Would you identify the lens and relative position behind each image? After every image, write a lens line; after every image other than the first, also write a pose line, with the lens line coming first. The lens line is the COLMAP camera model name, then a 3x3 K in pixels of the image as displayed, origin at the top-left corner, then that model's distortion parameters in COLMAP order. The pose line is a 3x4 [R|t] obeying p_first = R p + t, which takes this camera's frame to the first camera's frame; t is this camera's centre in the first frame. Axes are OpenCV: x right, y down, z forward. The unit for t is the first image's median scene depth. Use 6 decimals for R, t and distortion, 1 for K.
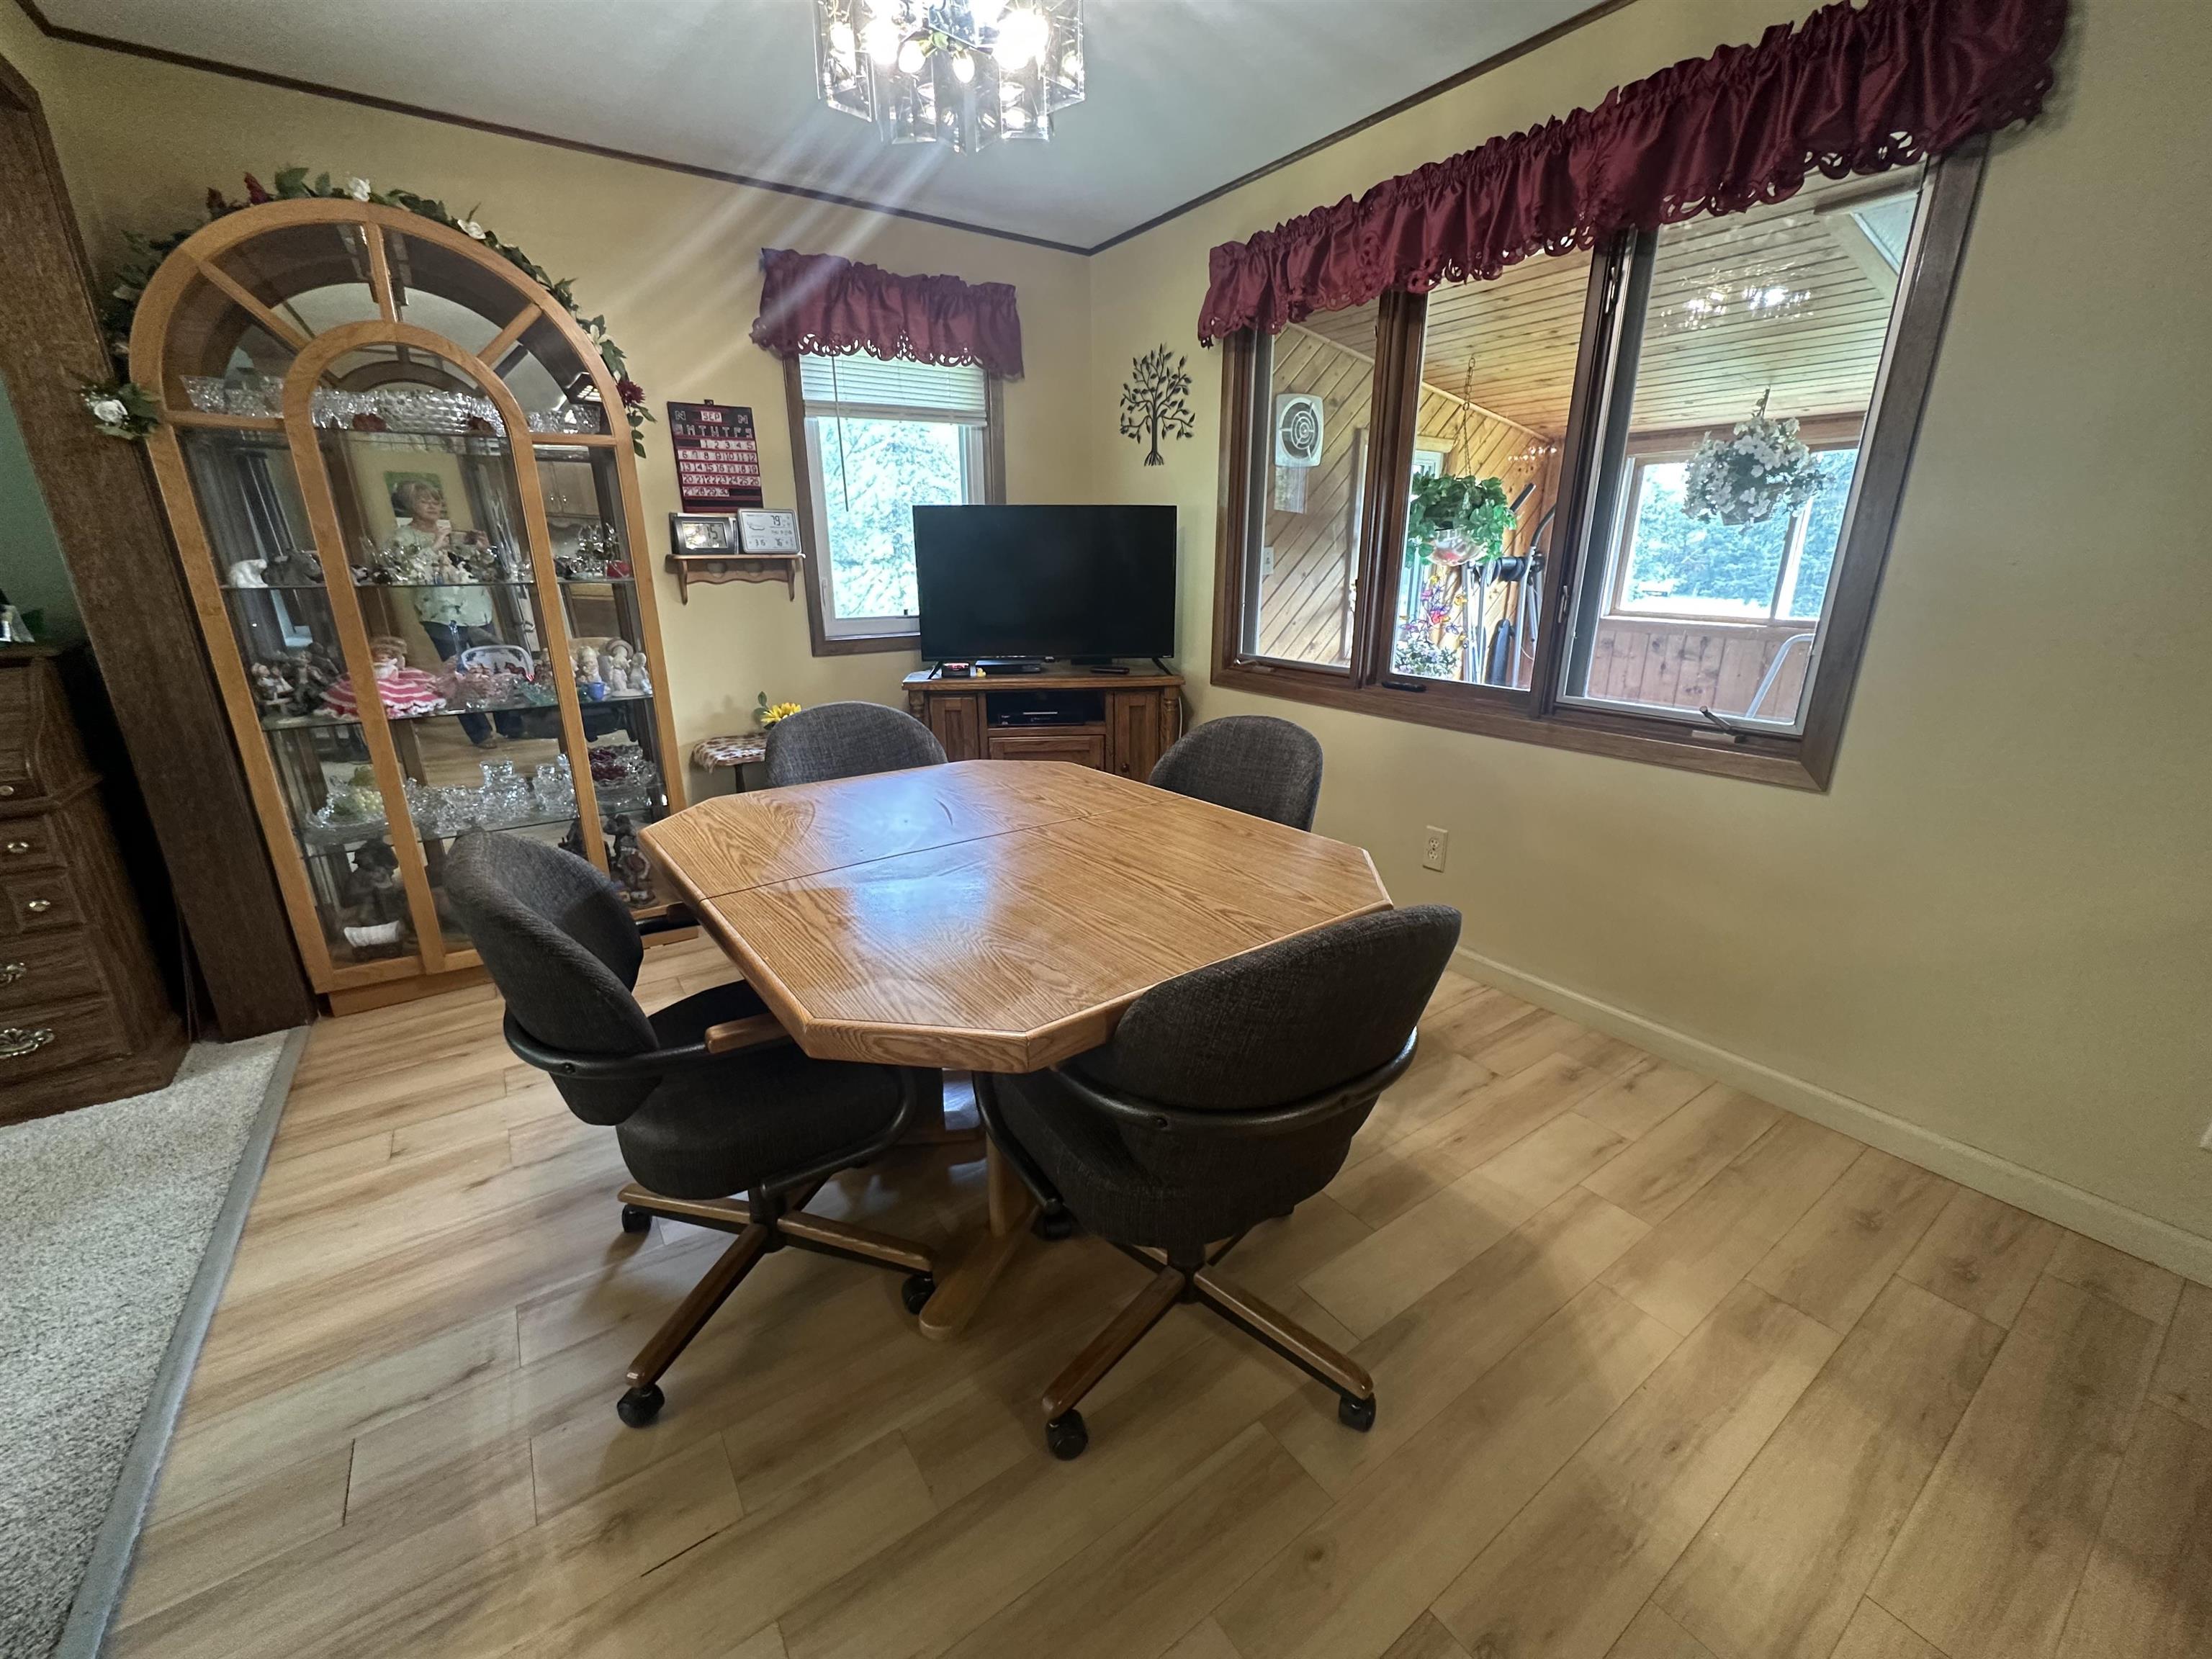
lens RADIAL K [[881.8, 0, 1105.5], [0, 881.8, 827.3], [0, 0, 1]] dist [-0.001641, -0.000050]
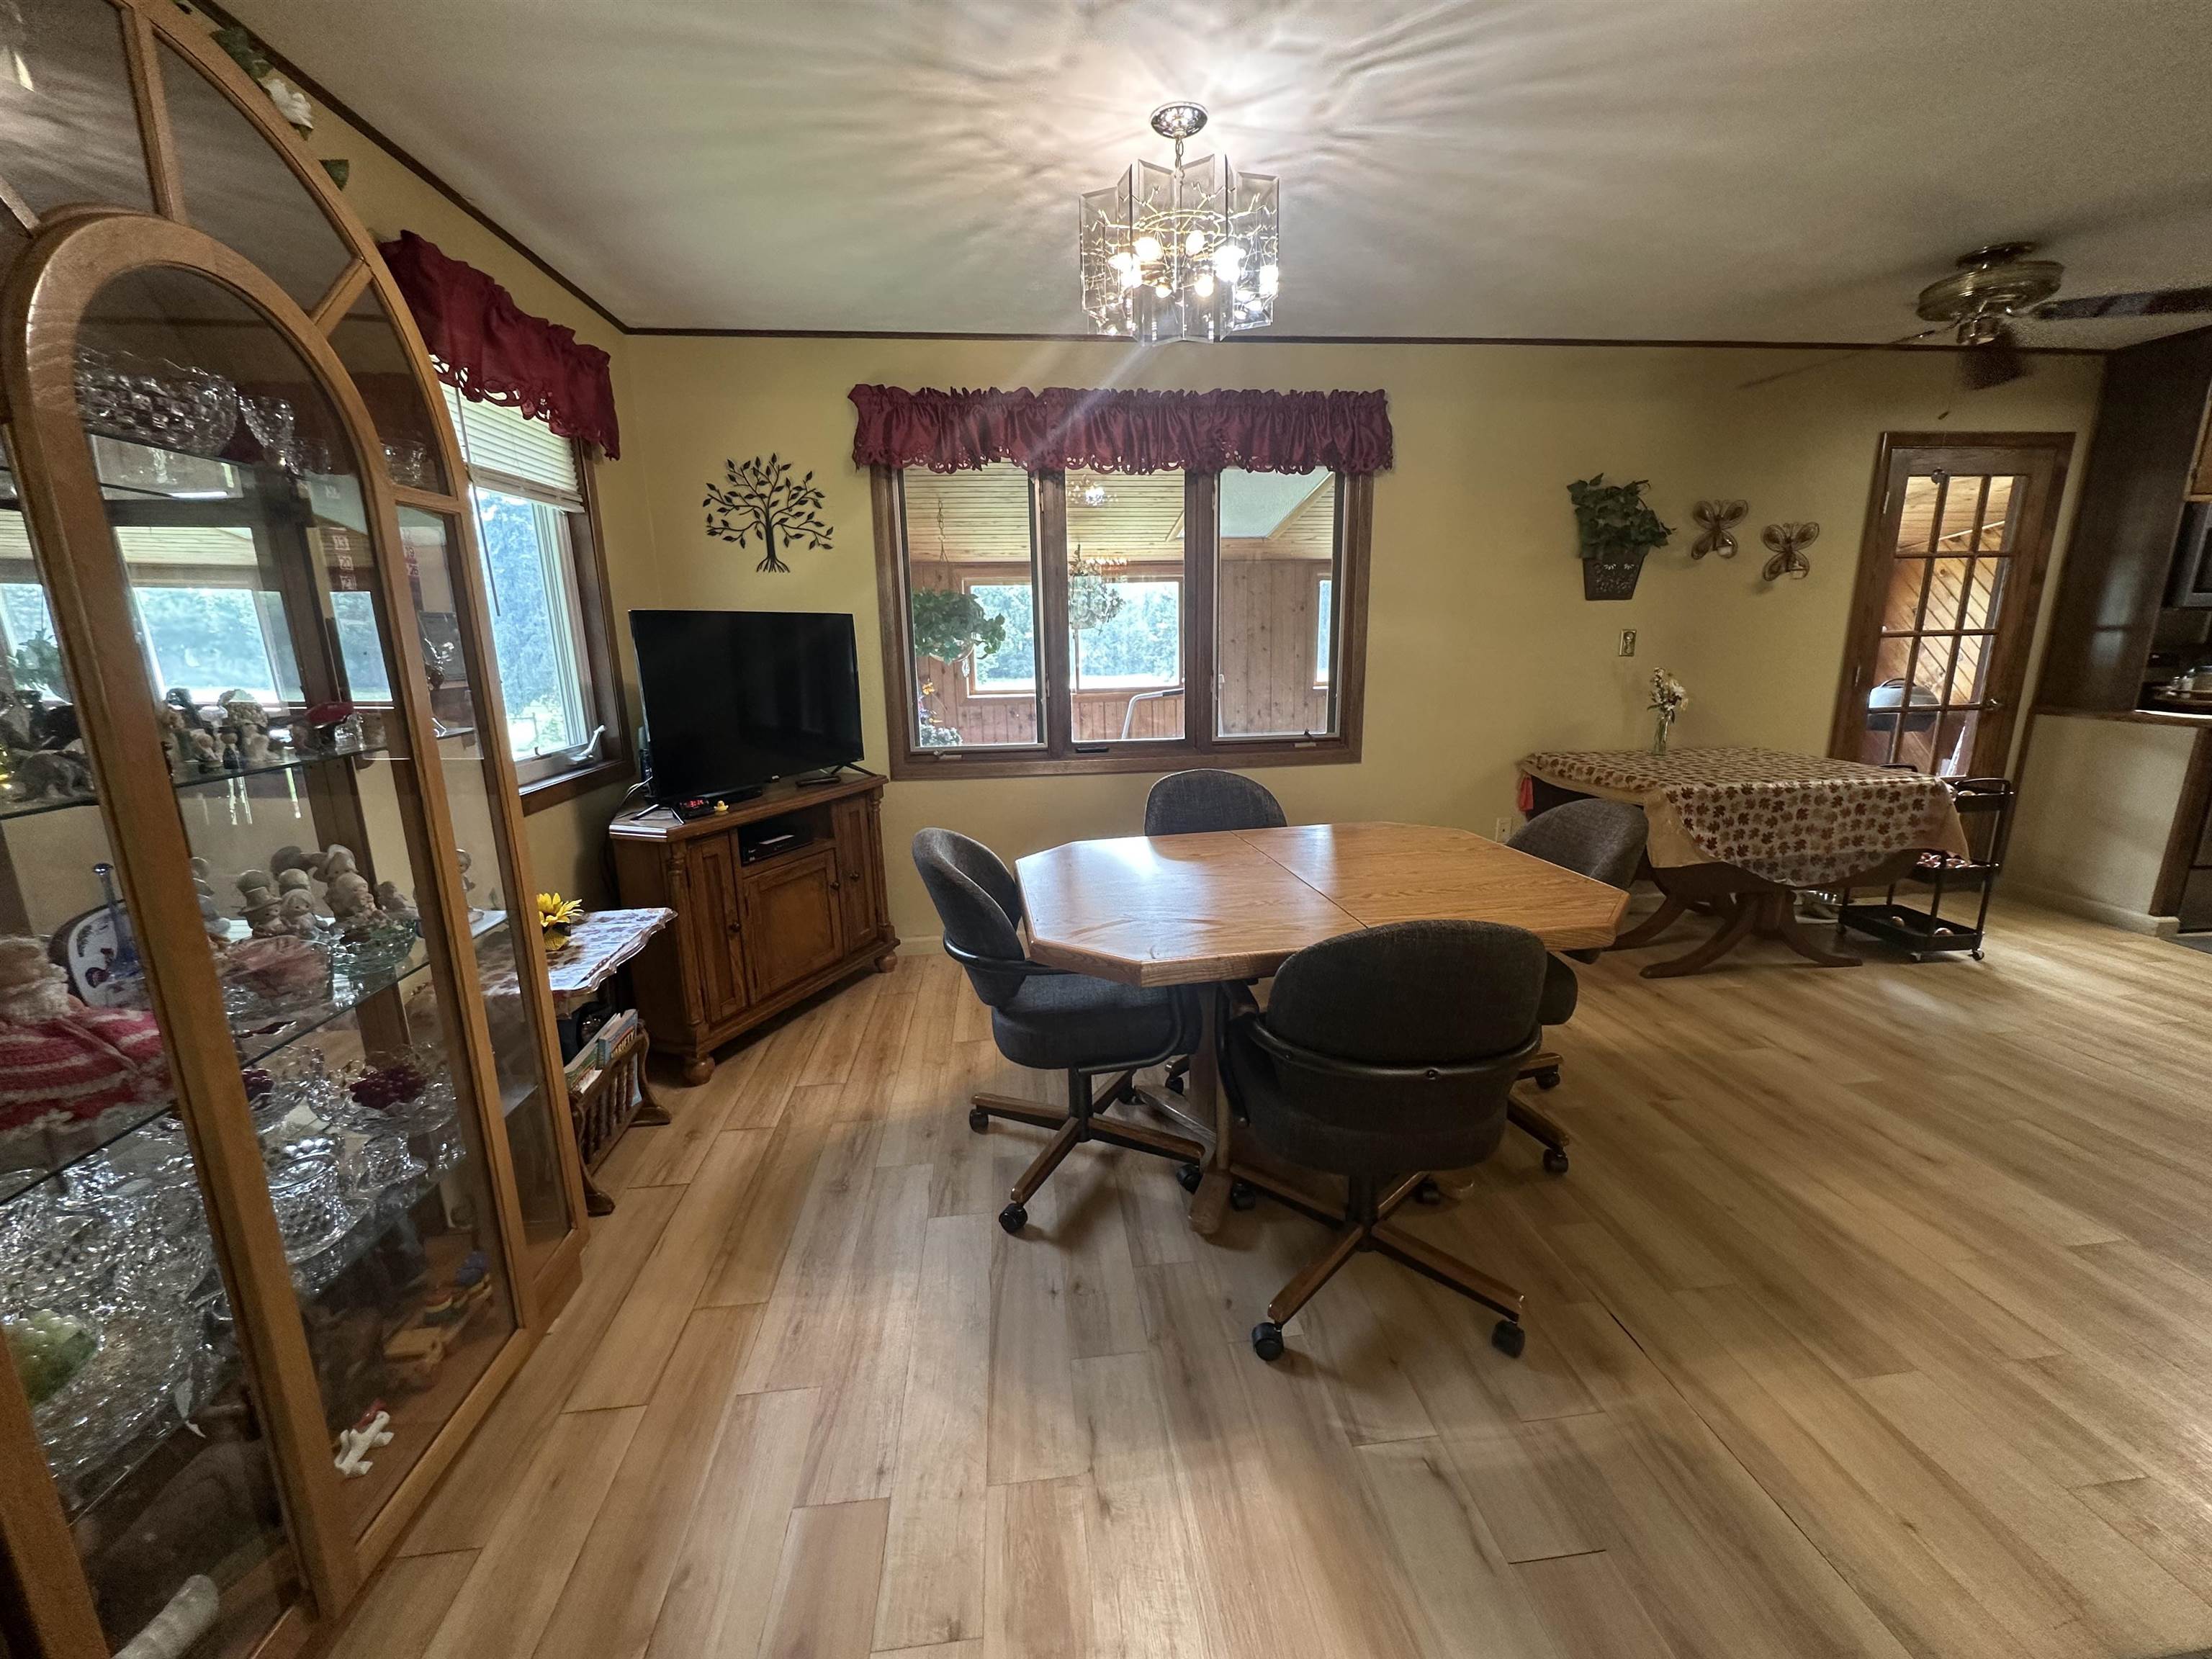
lens RADIAL K [[881.8, 0, 1108.5], [0, 881.8, 827.3], [0, 0, 1]] dist [-0.001641, -0.000050]
pose [[0.469733, -0.196363, 0.860693, -0.686727], [0.284304, 0.956656, 0.063095, -0.105114], [-0.835777, 0.215061, 0.505199, 0.279785]]
